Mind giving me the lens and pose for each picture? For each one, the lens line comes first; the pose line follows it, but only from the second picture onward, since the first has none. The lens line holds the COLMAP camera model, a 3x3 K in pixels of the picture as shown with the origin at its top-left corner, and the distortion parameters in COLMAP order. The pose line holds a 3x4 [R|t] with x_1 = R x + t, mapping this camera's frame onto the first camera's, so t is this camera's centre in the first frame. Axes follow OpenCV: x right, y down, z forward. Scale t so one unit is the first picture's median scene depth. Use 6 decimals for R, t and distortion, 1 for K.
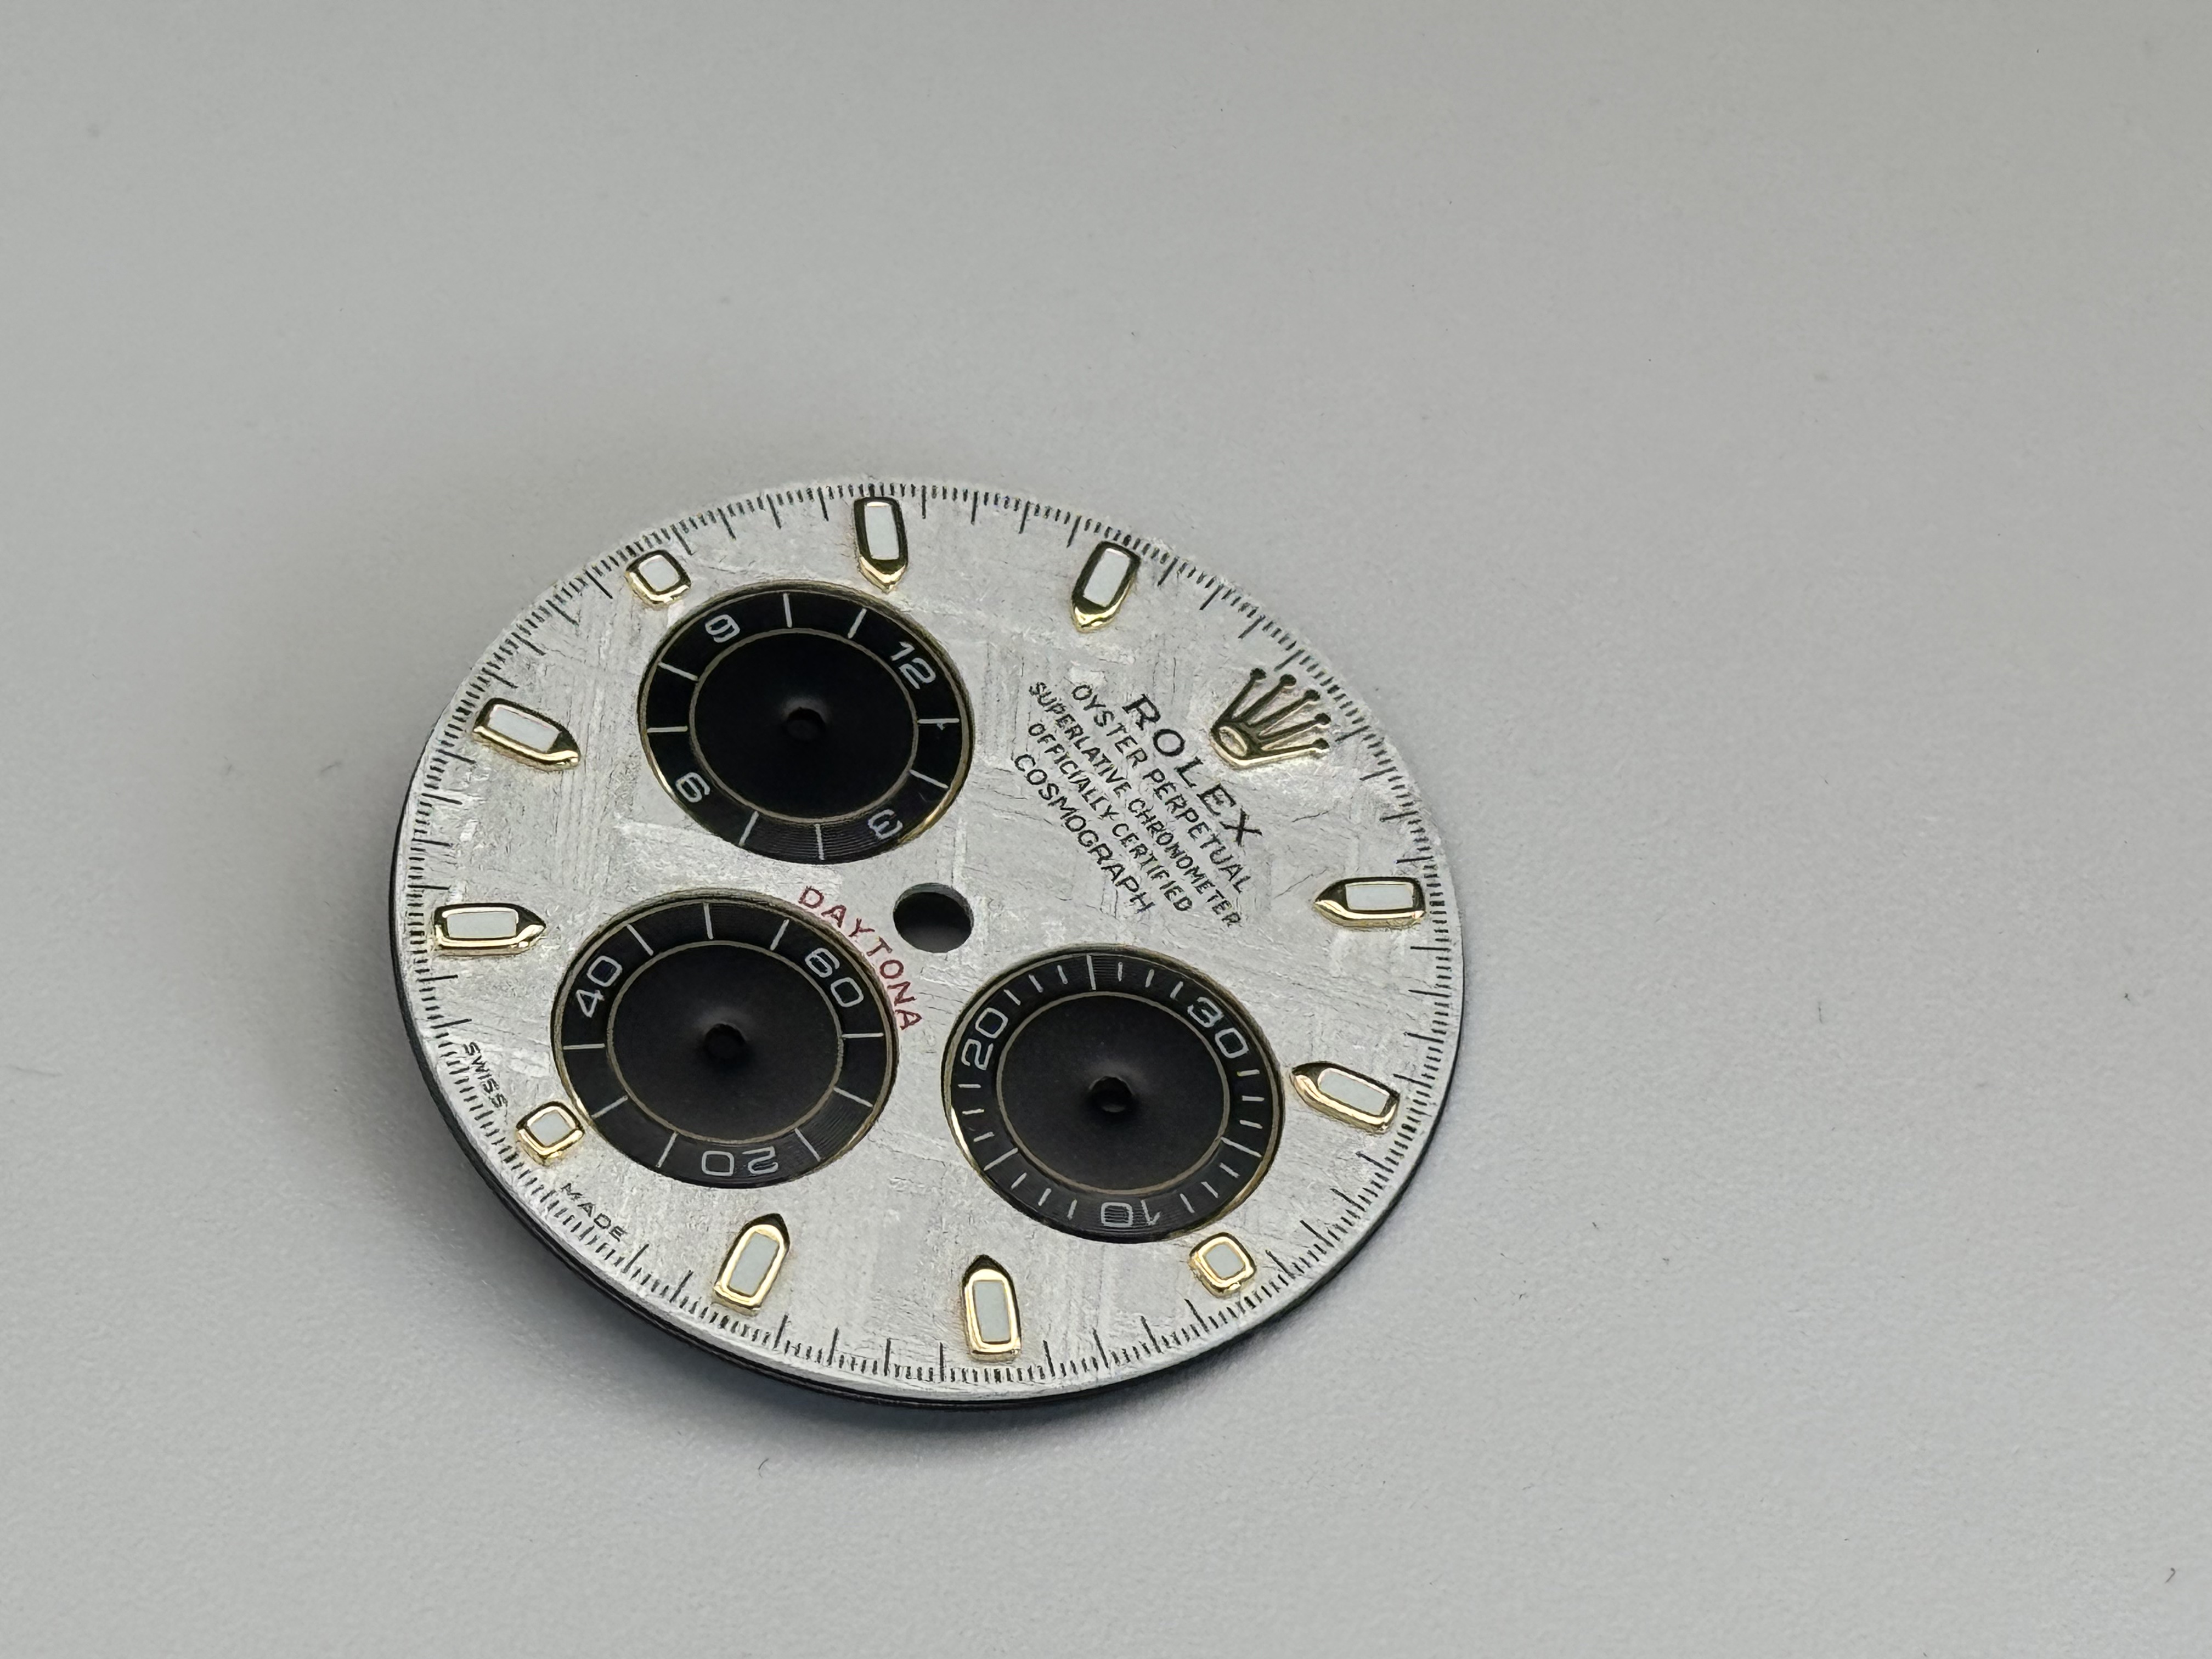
lens RADIAL K [[8084.6, 0, 1083.0], [0, 8084.6, 818.6], [0, 0, 1]] dist [-0.109705, 0.000000]
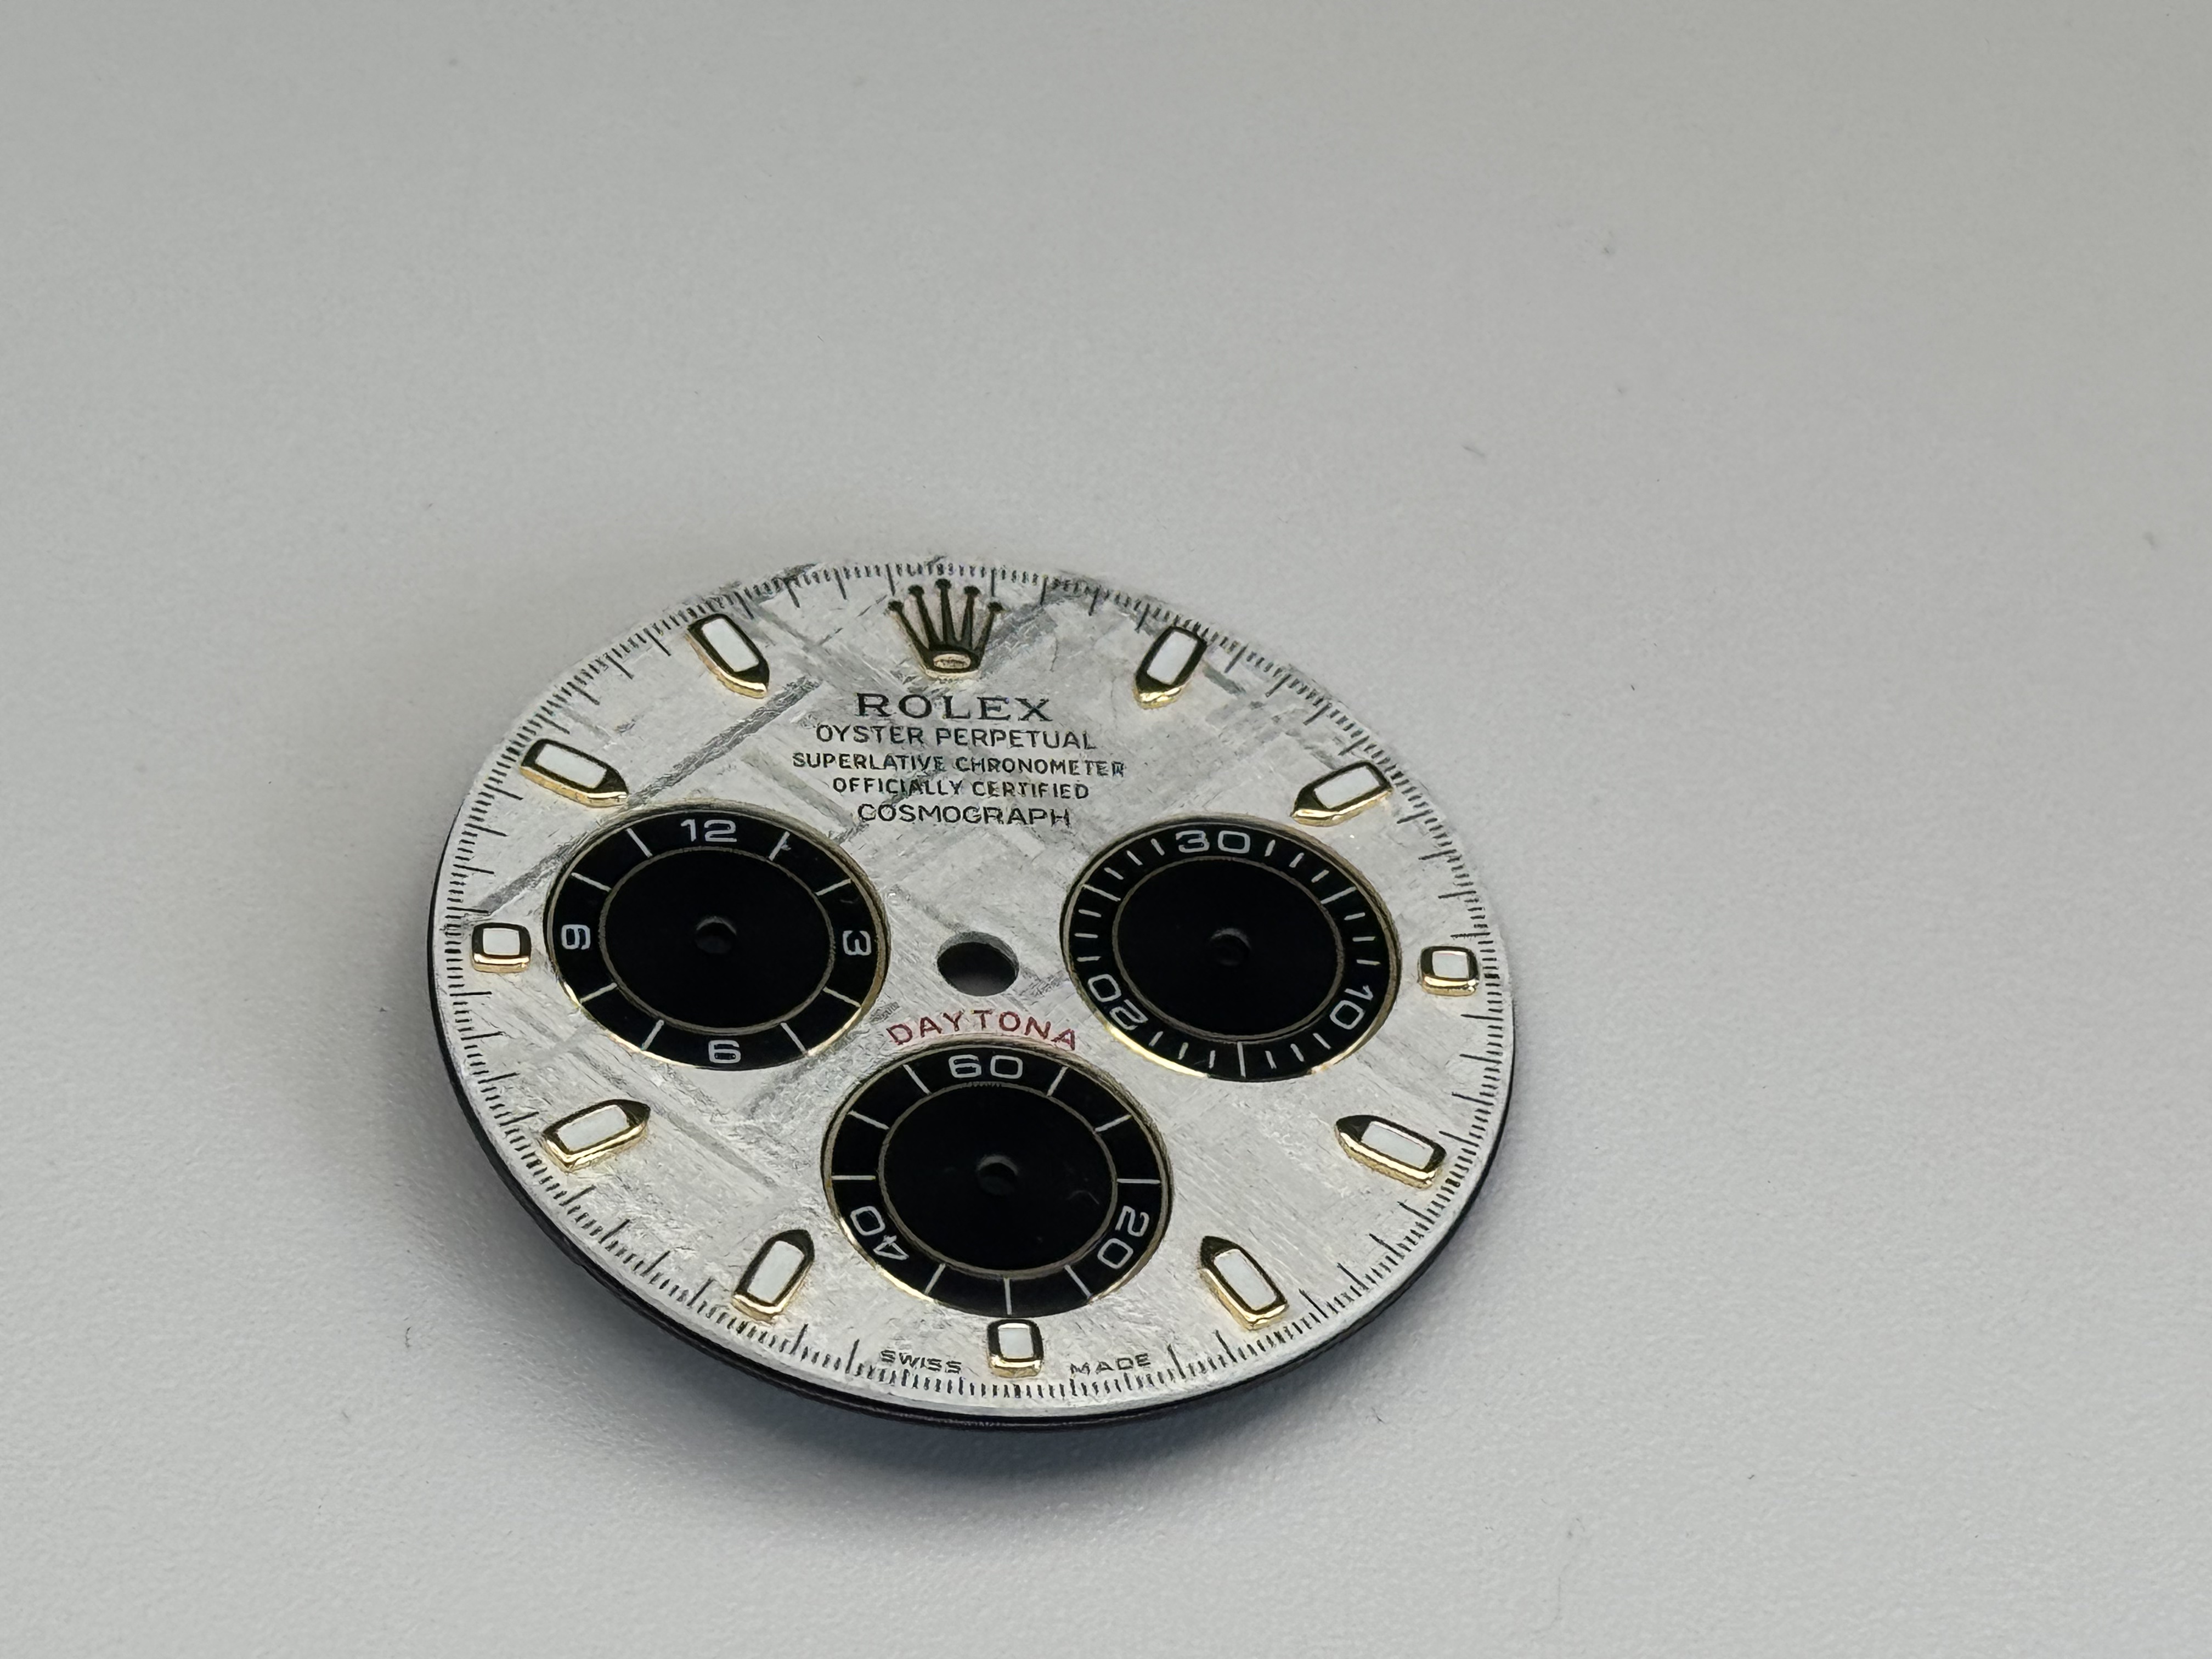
lens RADIAL K [[8084.6, 0, 1095.6], [0, 8084.6, 828.4], [0, 0, 1]] dist [-0.109705, 0.000000]
pose [[0.551411, -0.687522, 0.472503, -0.463565], [0.669136, 0.702749, 0.241663, -0.227345], [-0.498200, 0.182913, 0.847549, 0.149308]]
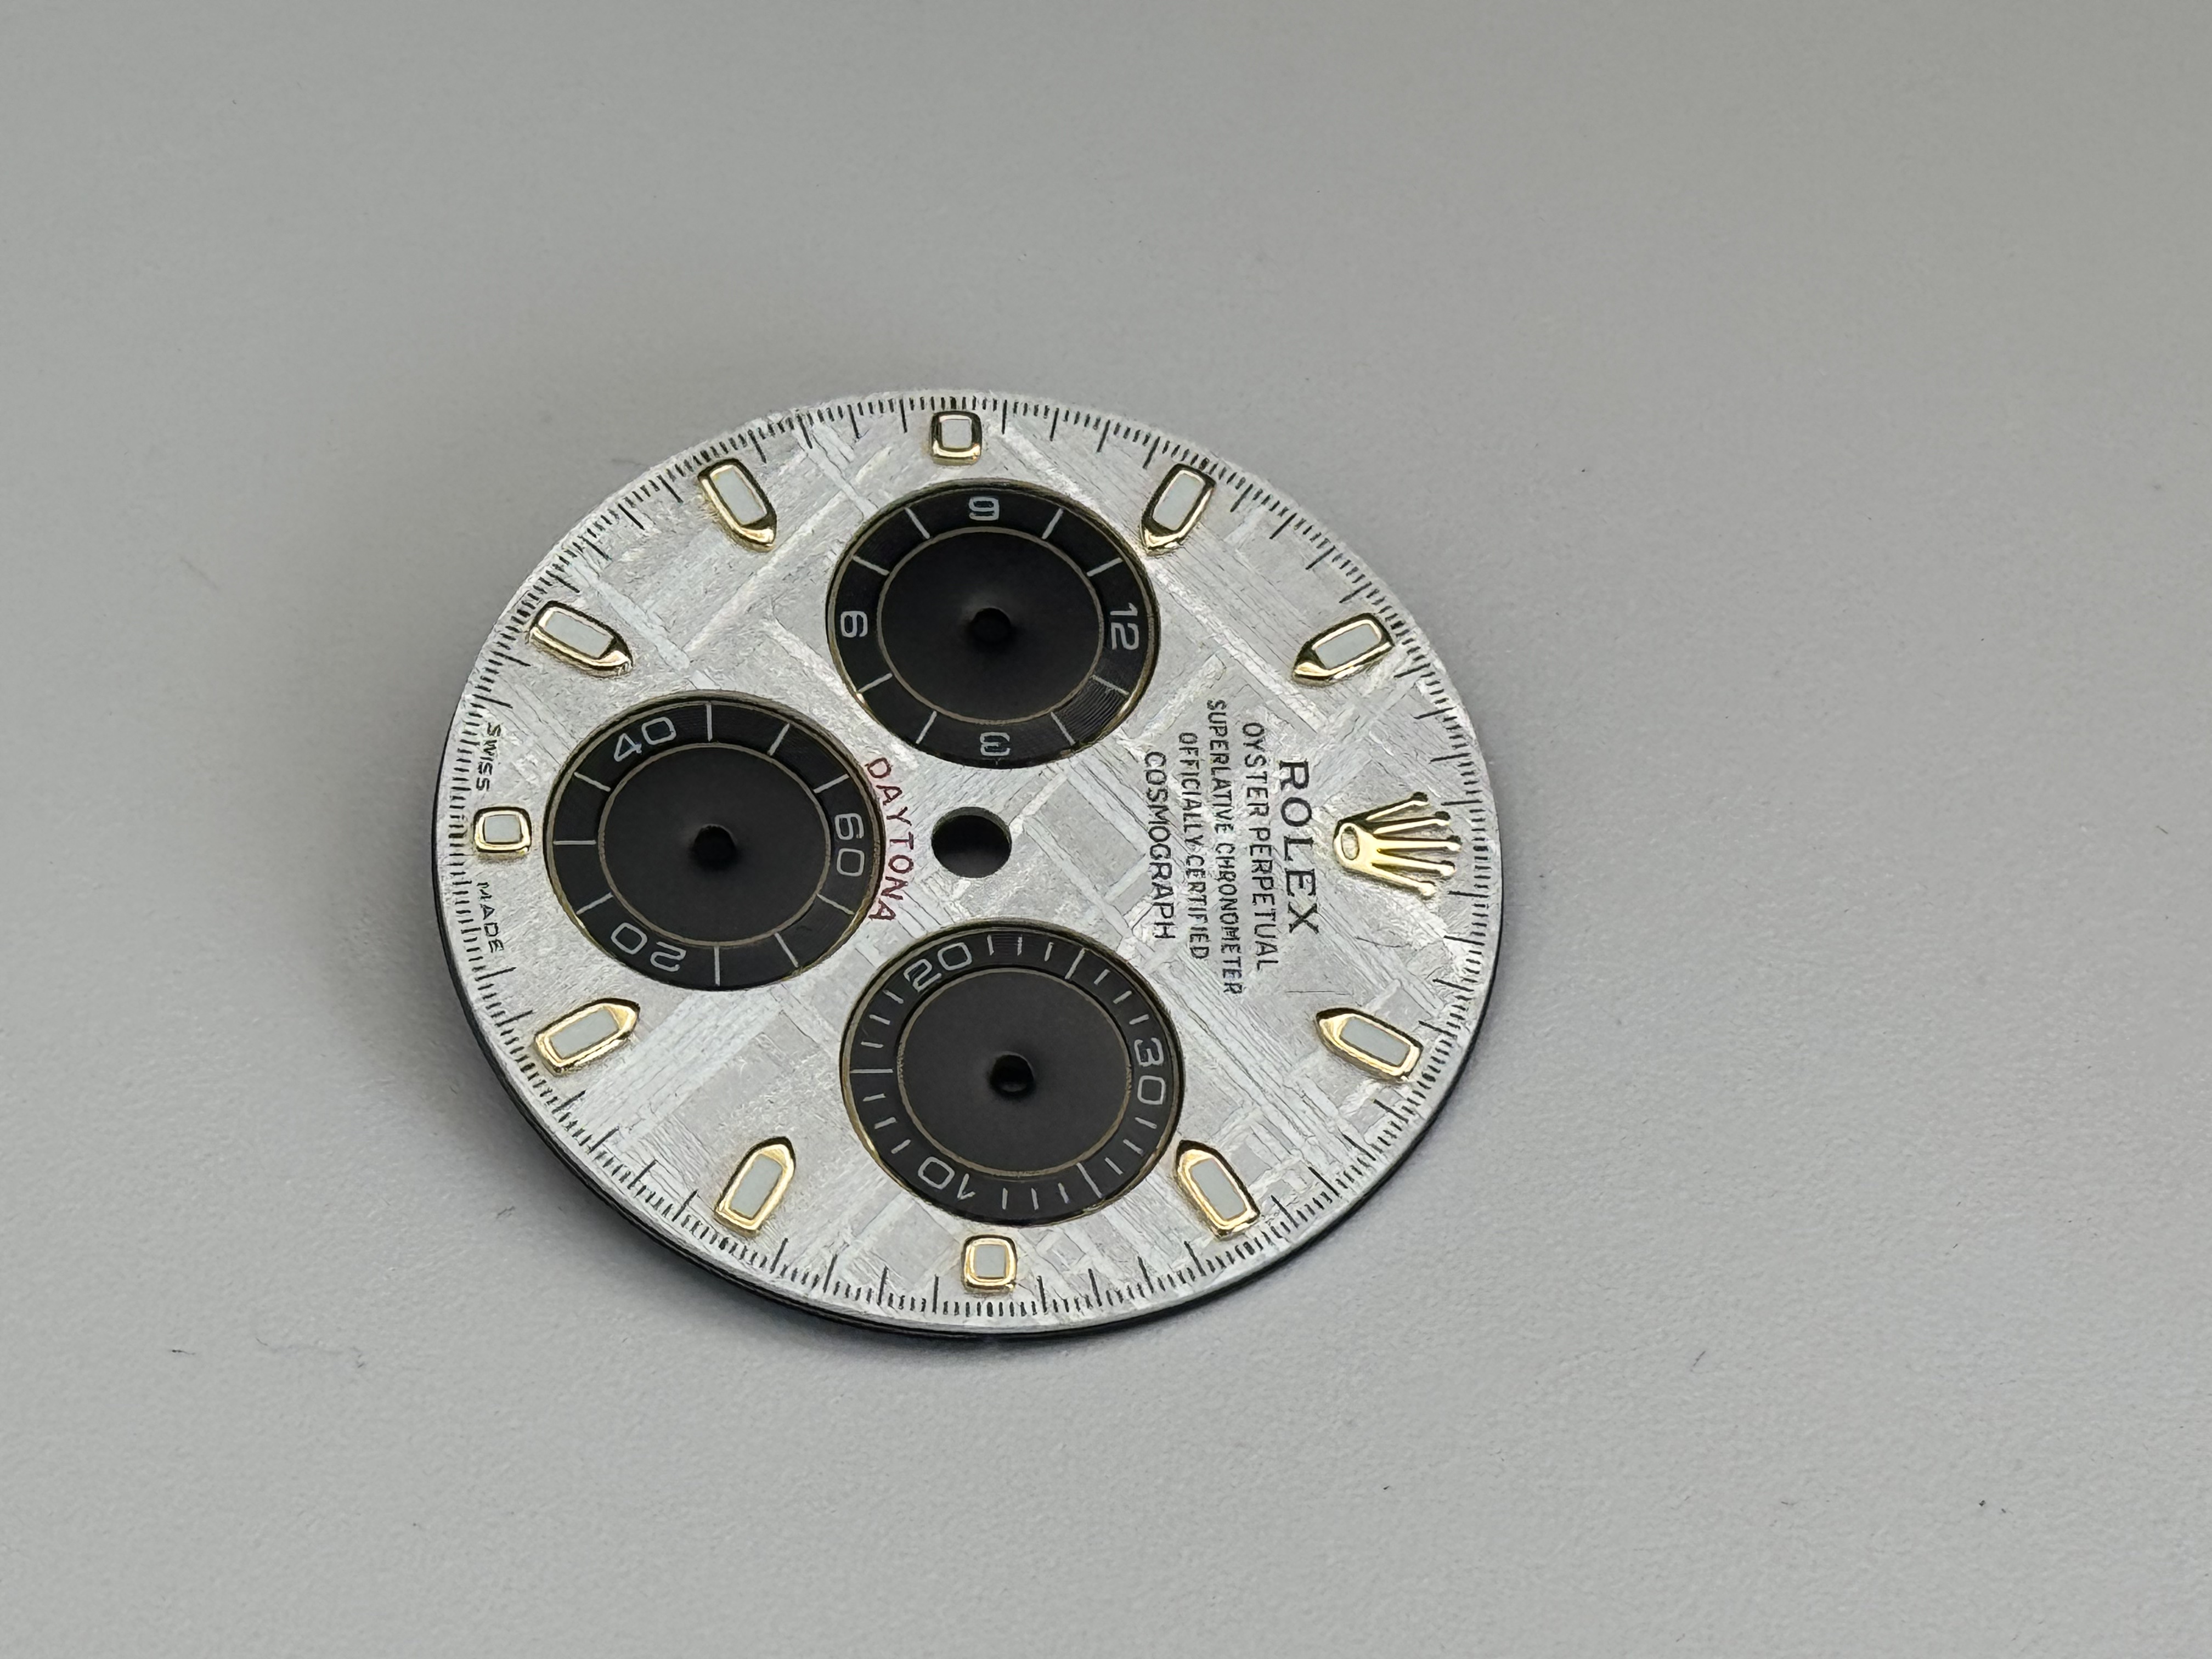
lens RADIAL K [[8084.6, 0, 1085.3], [0, 8084.6, 829.1], [0, 0, 1]] dist [-0.109705, 0.000000]
pose [[0.820831, 0.464401, -0.332518, 0.325205], [-0.468264, 0.880501, 0.073803, -0.069715], [0.327057, 0.095127, 0.940205, 0.055982]]
